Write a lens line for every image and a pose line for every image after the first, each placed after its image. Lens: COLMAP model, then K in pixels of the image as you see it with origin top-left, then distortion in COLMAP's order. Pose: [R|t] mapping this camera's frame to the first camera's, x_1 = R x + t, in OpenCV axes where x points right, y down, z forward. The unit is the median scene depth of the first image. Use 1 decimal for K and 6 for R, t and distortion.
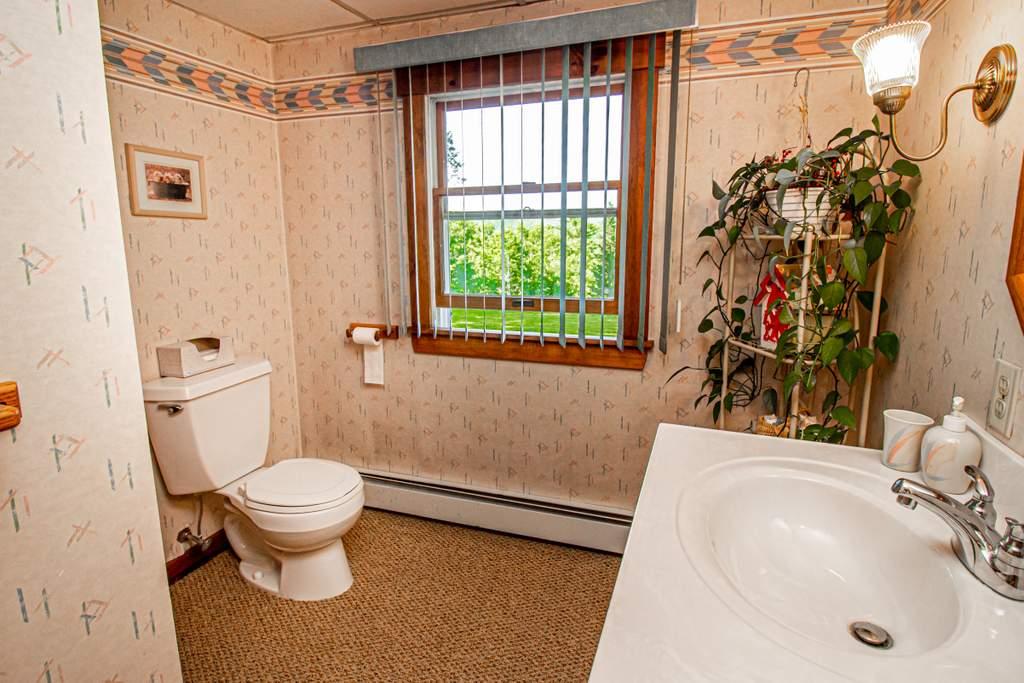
lens RADIAL K [[492.5, 0, 510.7], [0, 492.5, 322.2], [0, 0, 1]] dist [-0.000003, -0.000537]
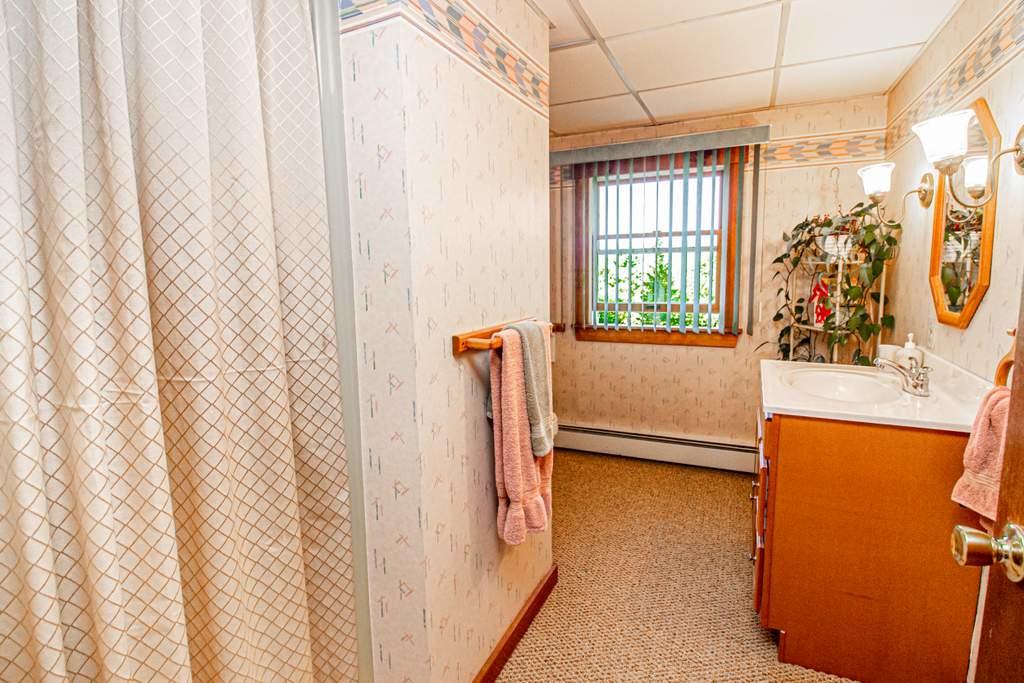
lens RADIAL K [[479.0, 0, 512.5], [0, 479.0, 326.6], [0, 0, 1]] dist [-0.003137, -0.000739]
pose [[0.996442, -0.000011, -0.084282, -0.366966], [-0.004005, 0.998864, -0.047478, 0.123700], [0.084186, 0.047647, 0.995310, -0.687078]]
